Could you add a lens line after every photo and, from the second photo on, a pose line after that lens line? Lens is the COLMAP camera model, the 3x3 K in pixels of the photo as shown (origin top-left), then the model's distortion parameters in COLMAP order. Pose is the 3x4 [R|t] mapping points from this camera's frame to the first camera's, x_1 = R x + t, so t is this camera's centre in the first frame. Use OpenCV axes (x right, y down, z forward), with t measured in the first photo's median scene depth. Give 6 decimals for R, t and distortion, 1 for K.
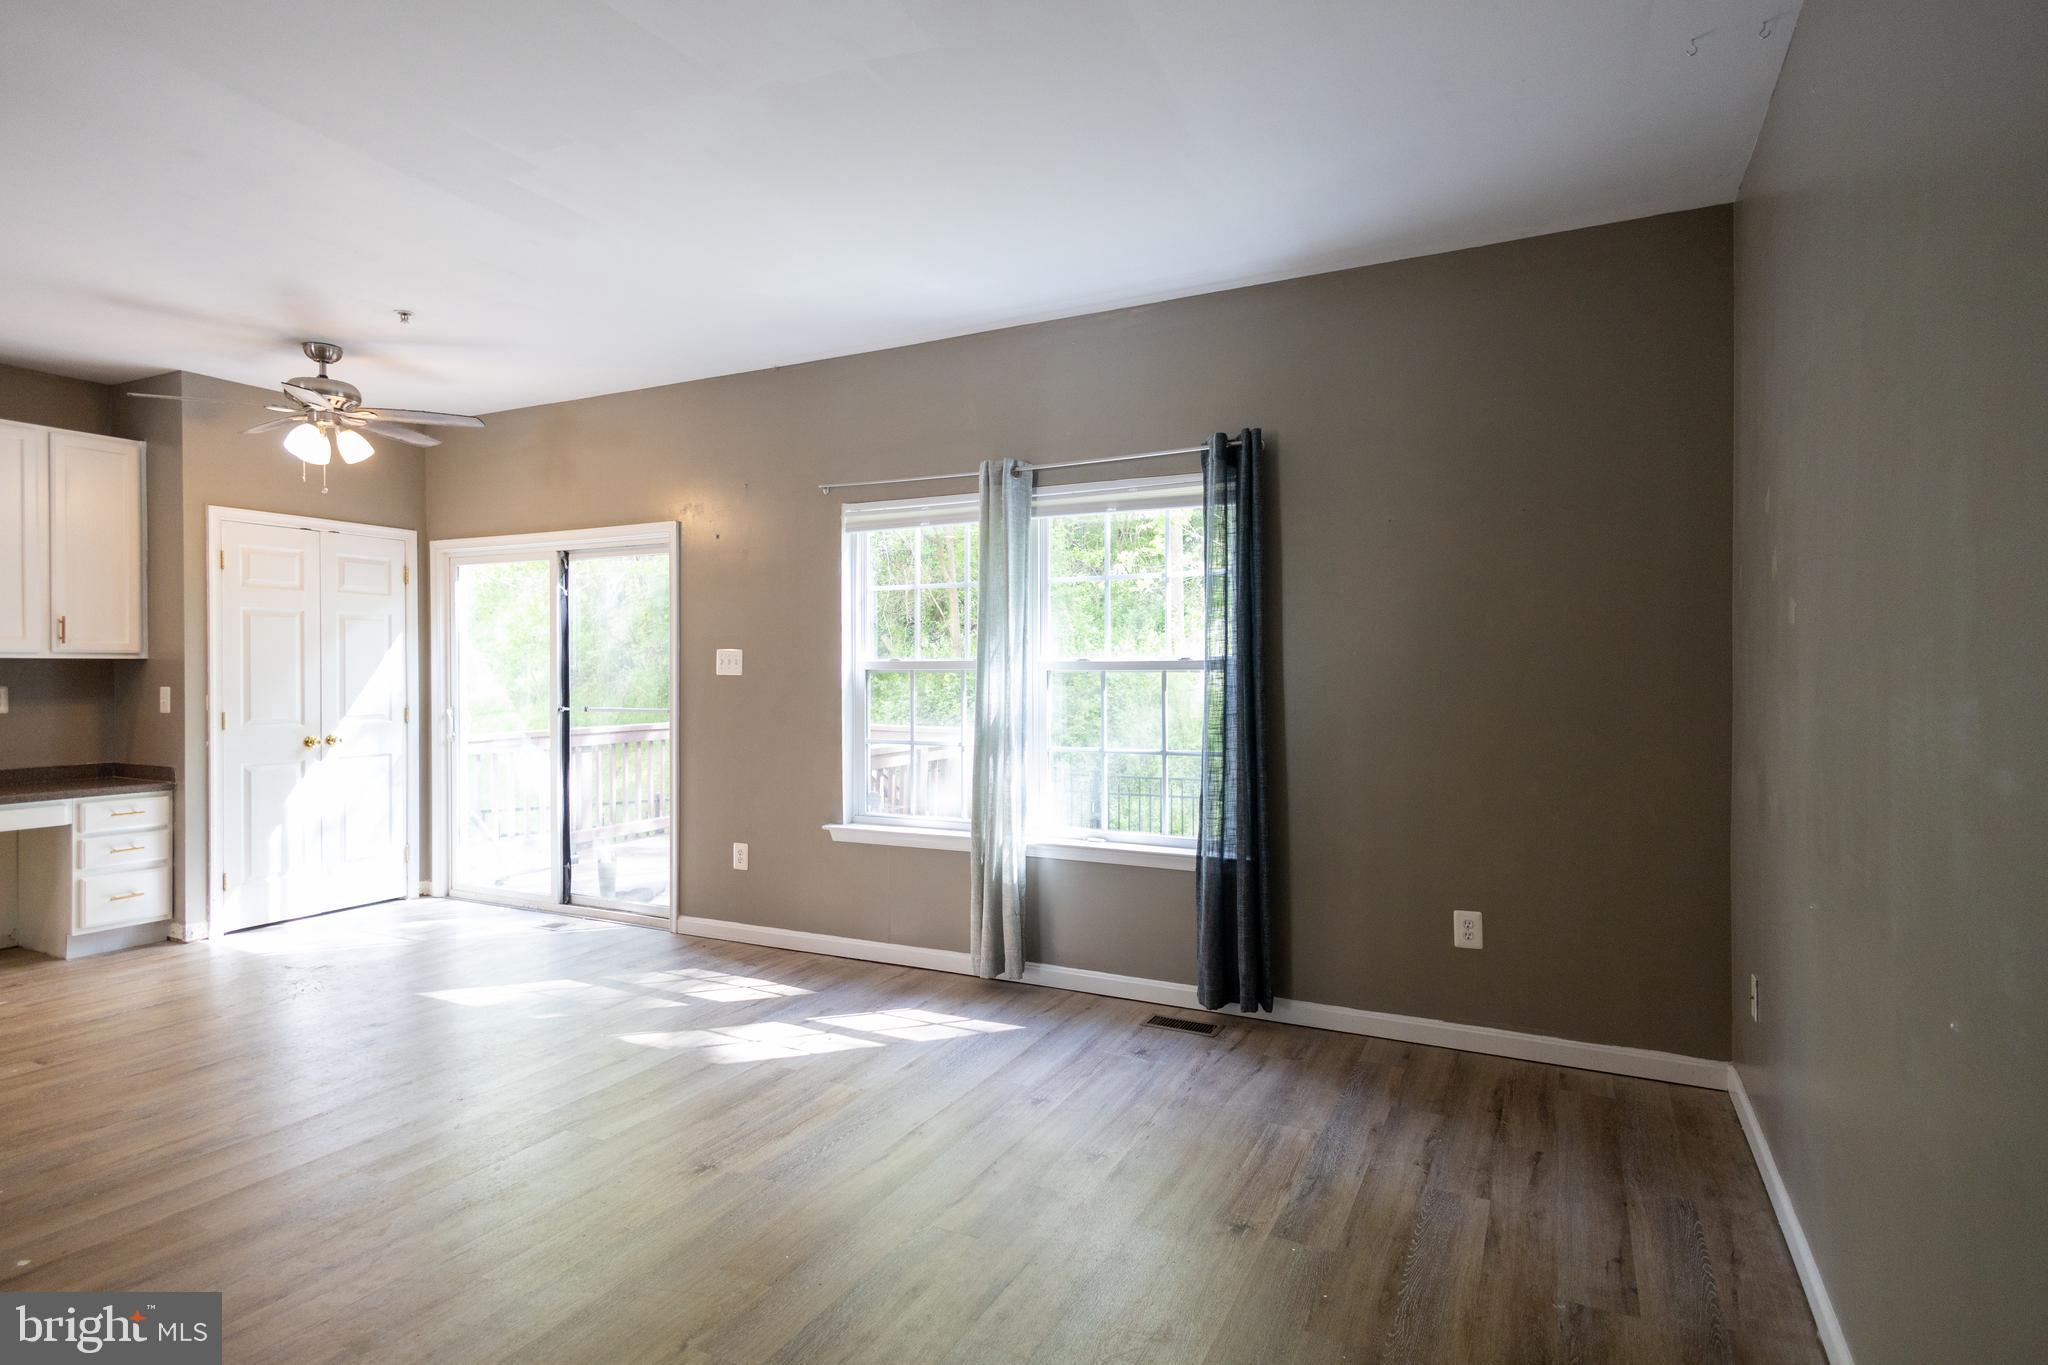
lens RADIAL K [[1050.6, 0, 1035.2], [0, 1050.6, 679.4], [0, 0, 1]] dist [0.000651, 0.000686]
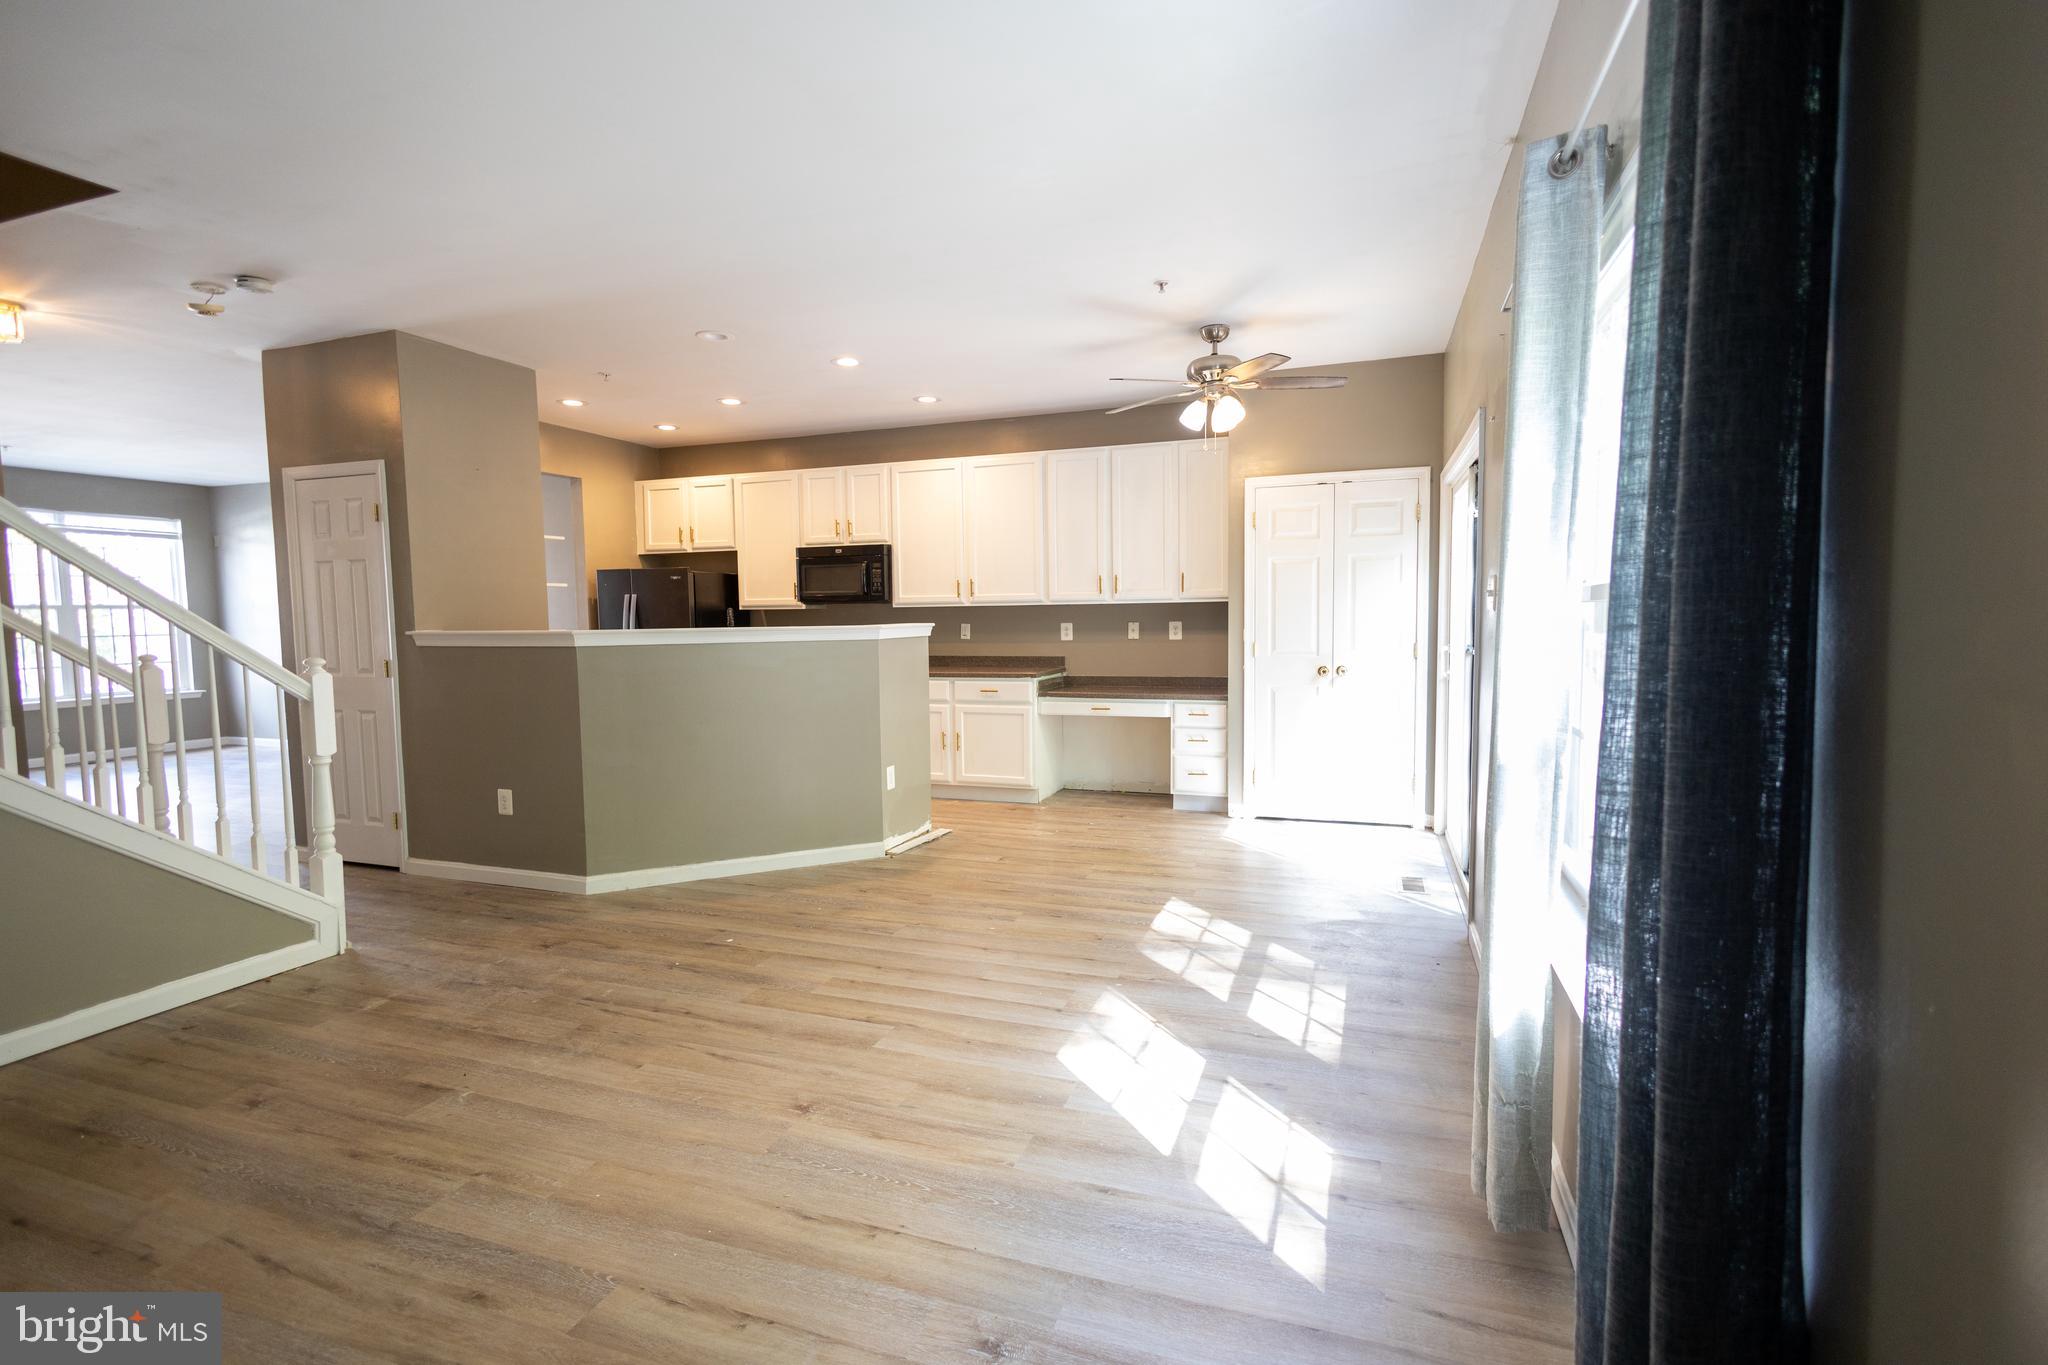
lens RADIAL K [[940.4, 0, 1024.0], [0, 940.4, 682.5], [0, 0, 1]] dist [0.014942, 0.000228]
pose [[0.111439, 0.071402, -0.991203, 0.342322], [0.006356, 0.997344, 0.072559, -0.005368], [0.993751, -0.014386, 0.110689, 0.656878]]
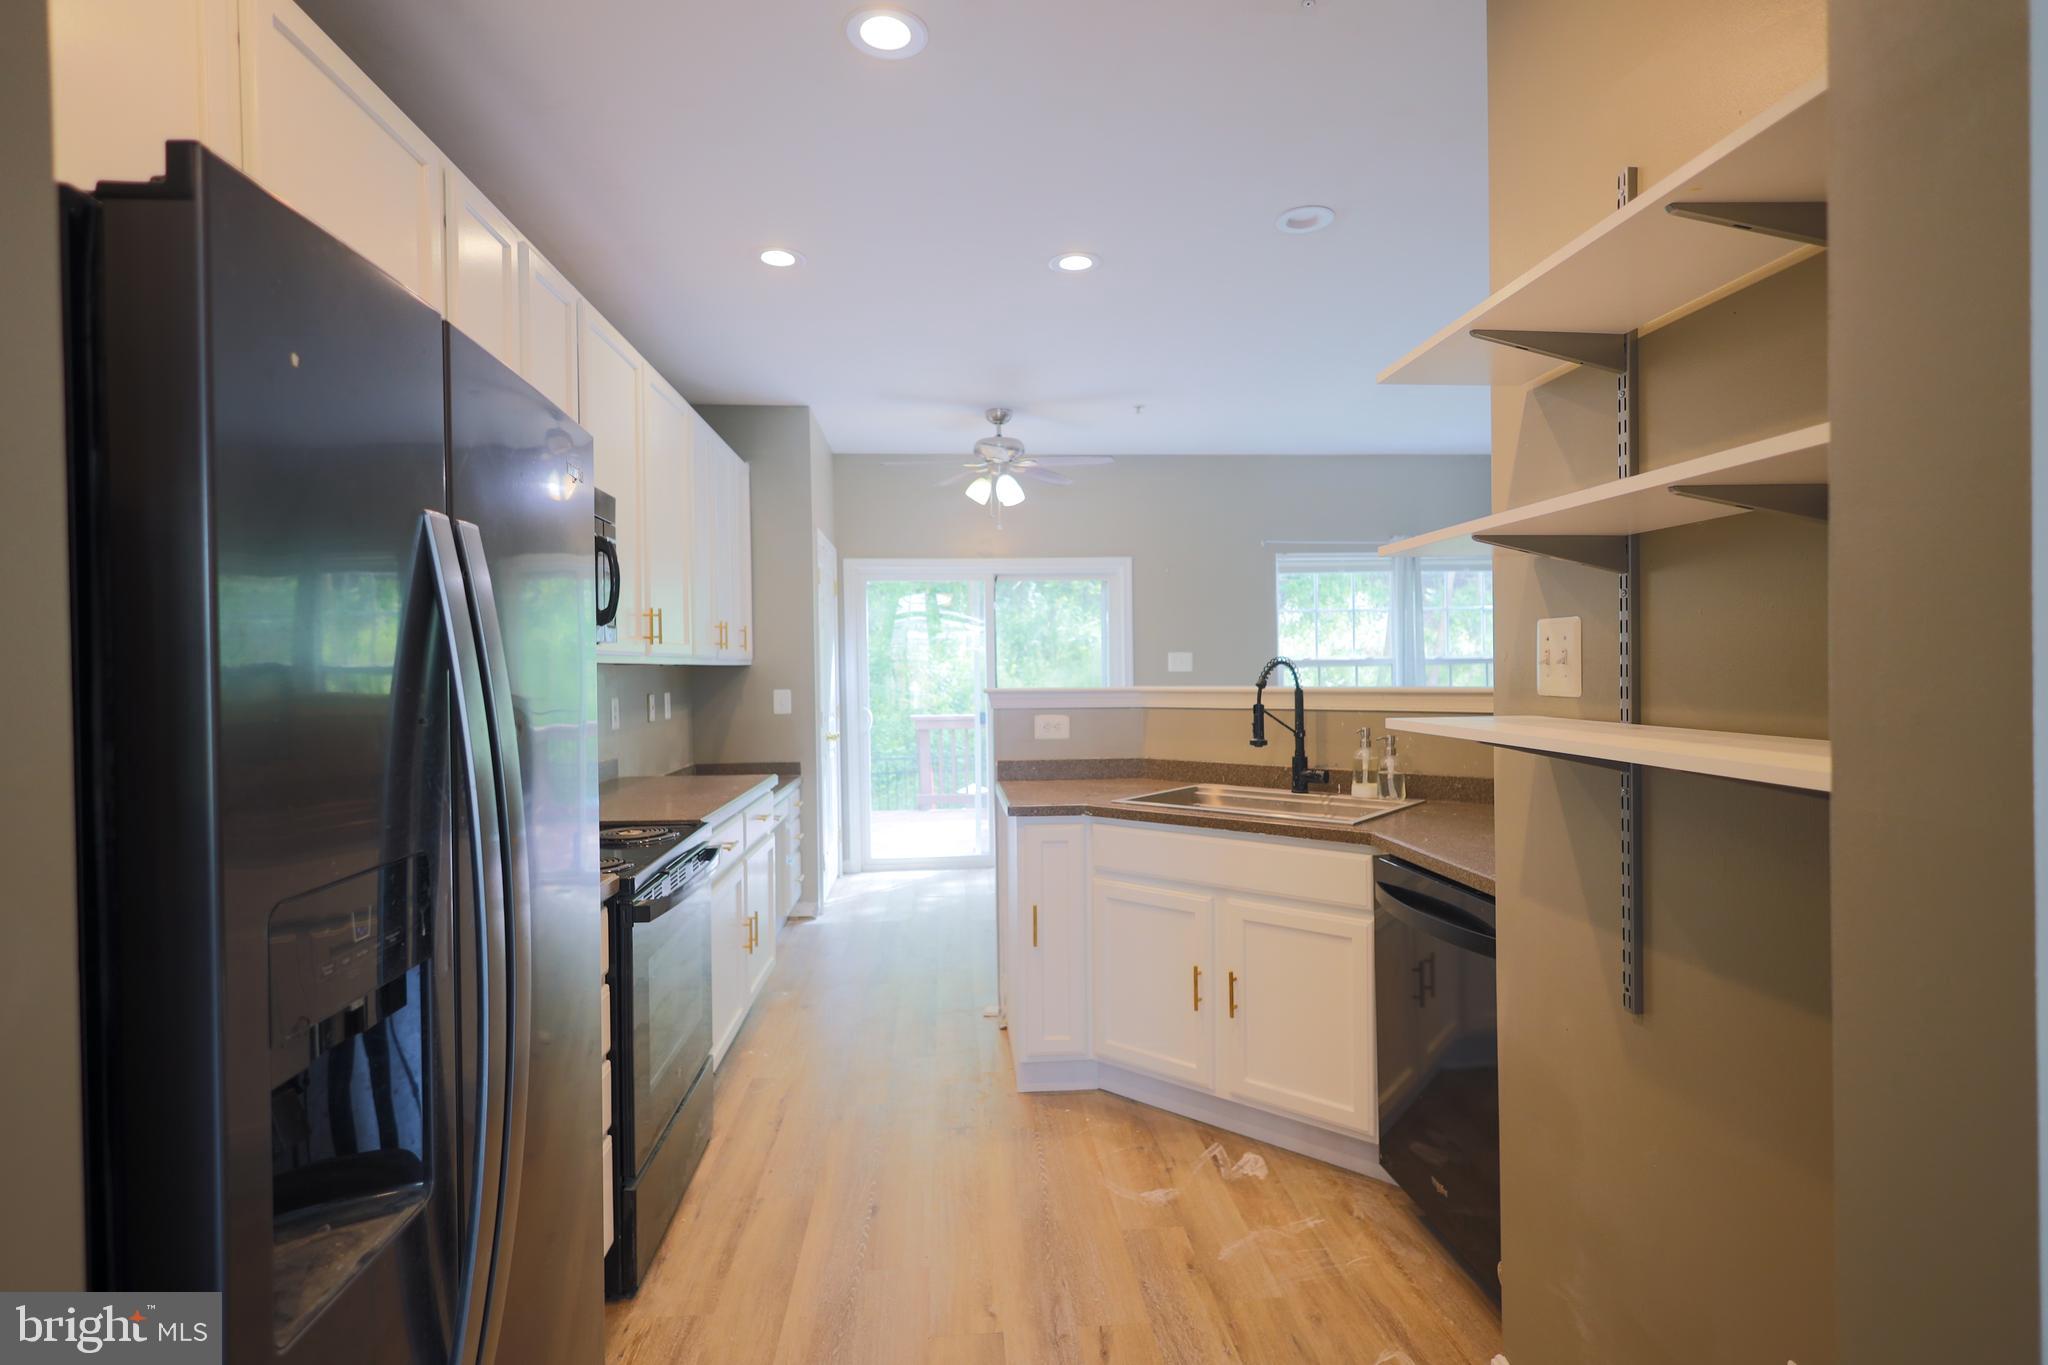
lens RADIAL K [[1005.8, 0, 1024.2], [0, 1005.8, 679.6], [0, 0, 1]] dist [0.001737, 0.000460]
pose [[0.859375, -0.019489, 0.510974, -1.235594], [0.018902, 0.999801, 0.006344, -0.005919], [-0.510996, 0.004206, 0.859573, -0.035573]]
